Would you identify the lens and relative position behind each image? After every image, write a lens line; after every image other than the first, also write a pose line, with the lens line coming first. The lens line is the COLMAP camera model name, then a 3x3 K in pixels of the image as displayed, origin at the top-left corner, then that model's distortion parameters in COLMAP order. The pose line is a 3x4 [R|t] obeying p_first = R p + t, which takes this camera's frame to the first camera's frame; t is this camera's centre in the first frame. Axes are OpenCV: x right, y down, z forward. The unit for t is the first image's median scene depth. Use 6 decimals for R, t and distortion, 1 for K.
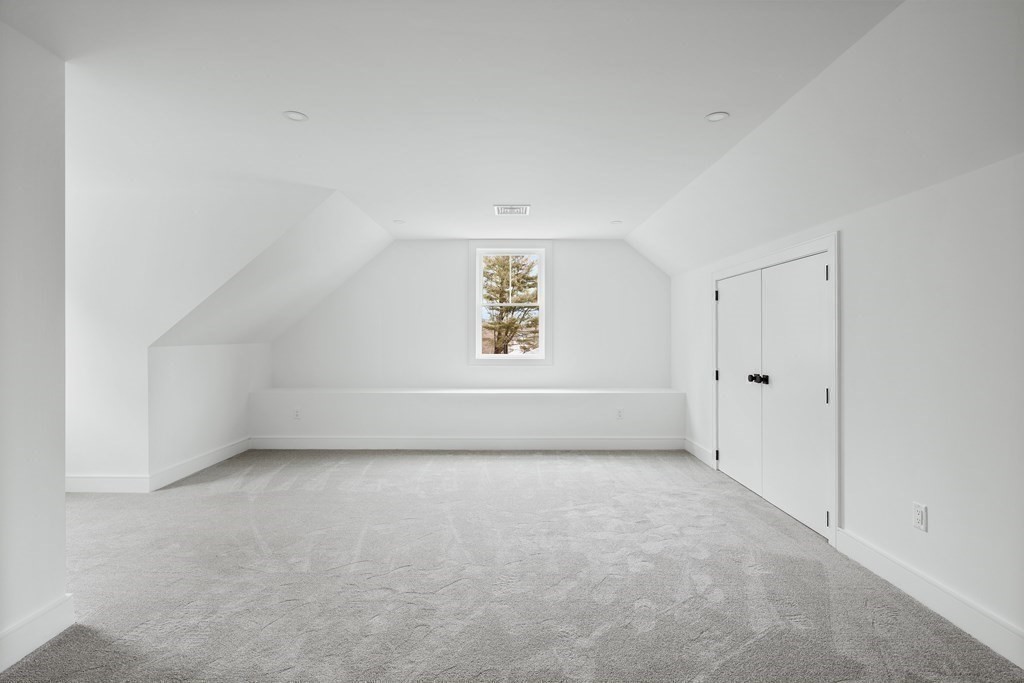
lens RADIAL K [[494.1, 0, 512.0], [0, 494.1, 341.5], [0, 0, 1]] dist [0.000475, -0.000376]
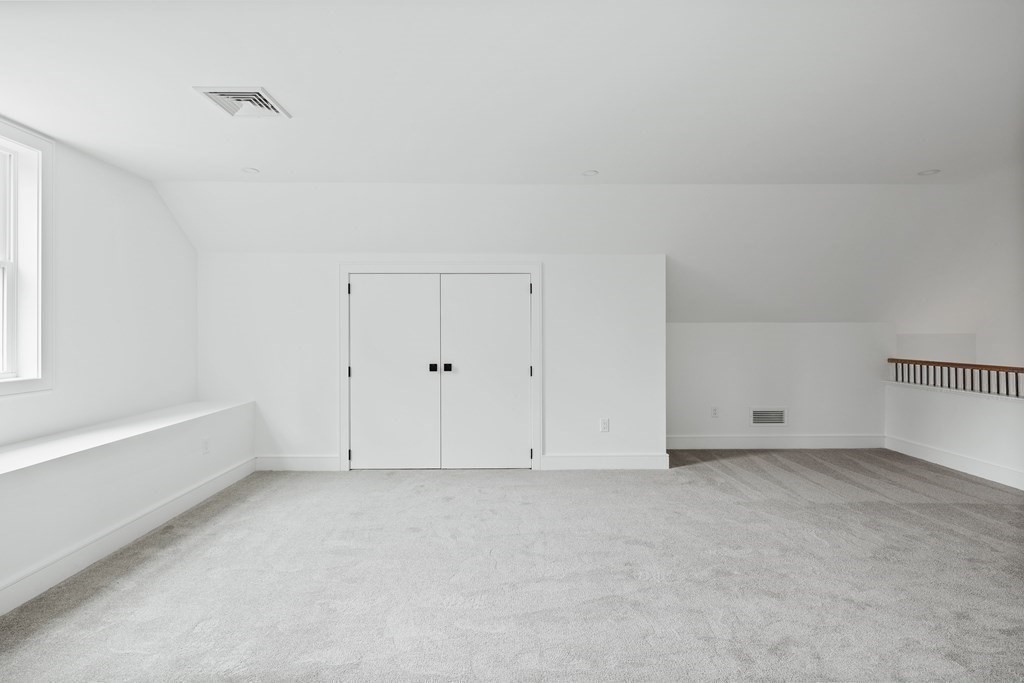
lens RADIAL K [[496.1, 0, 514.0], [0, 496.1, 321.1], [0, 0, 1]] dist [0.002991, -0.001893]
pose [[-0.022705, 0.010106, 0.999691, -0.710058], [0.005636, 0.999934, -0.009980, -0.022321], [-0.999726, 0.005407, -0.022760, 0.889048]]
